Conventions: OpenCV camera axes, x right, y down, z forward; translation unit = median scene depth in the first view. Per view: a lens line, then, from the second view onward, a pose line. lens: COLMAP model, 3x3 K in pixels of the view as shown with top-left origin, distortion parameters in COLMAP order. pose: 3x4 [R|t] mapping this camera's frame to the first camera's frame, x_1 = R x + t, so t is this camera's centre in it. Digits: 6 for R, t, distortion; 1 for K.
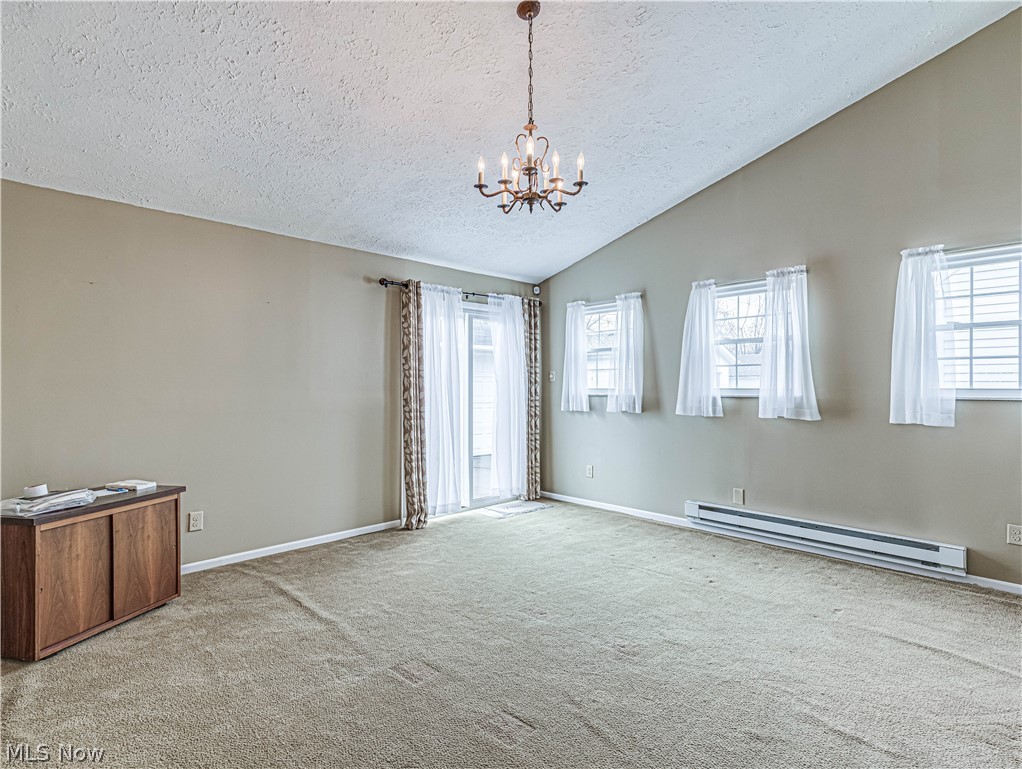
lens RADIAL K [[517.7, 0, 510.4], [0, 517.7, 395.8], [0, 0, 1]] dist [0.002432, -0.001018]
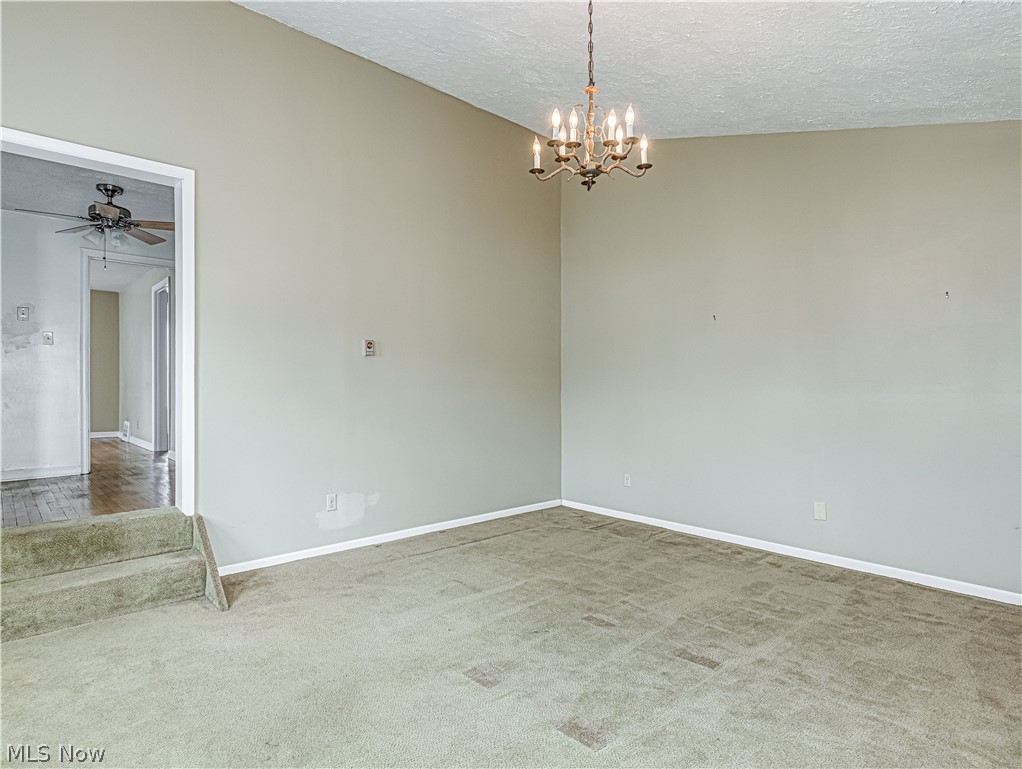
lens RADIAL K [[559.4, 0, 517.9], [0, 559.4, 386.0], [0, 0, 1]] dist [-0.000939, -0.000272]
pose [[-0.999722, 0.001995, 0.023505, 0.088582], [0.002427, 0.999829, 0.018345, -0.017523], [-0.023464, 0.018397, -0.999555, 1.134309]]
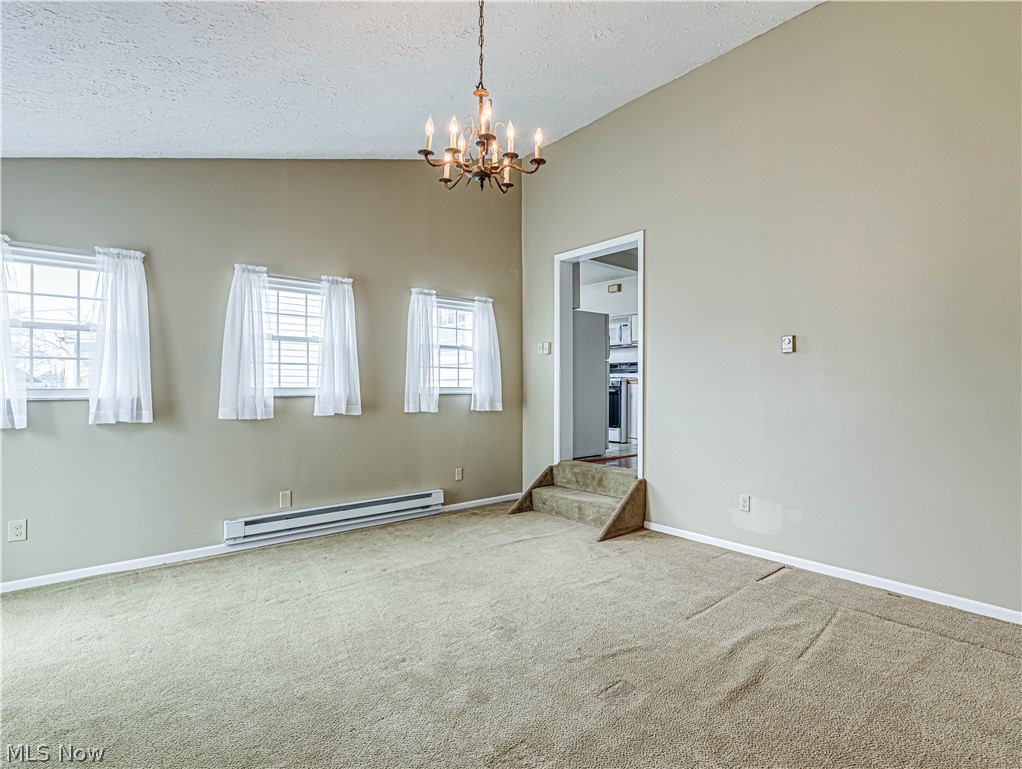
lens RADIAL K [[517.7, 0, 510.4], [0, 517.7, 395.8], [0, 0, 1]] dist [0.002432, -0.001018]
pose [[0.078817, -0.017067, 0.996743, -0.490532], [0.018279, 0.999710, 0.015672, -0.006147], [-0.996722, 0.016984, 0.079106, 0.506188]]
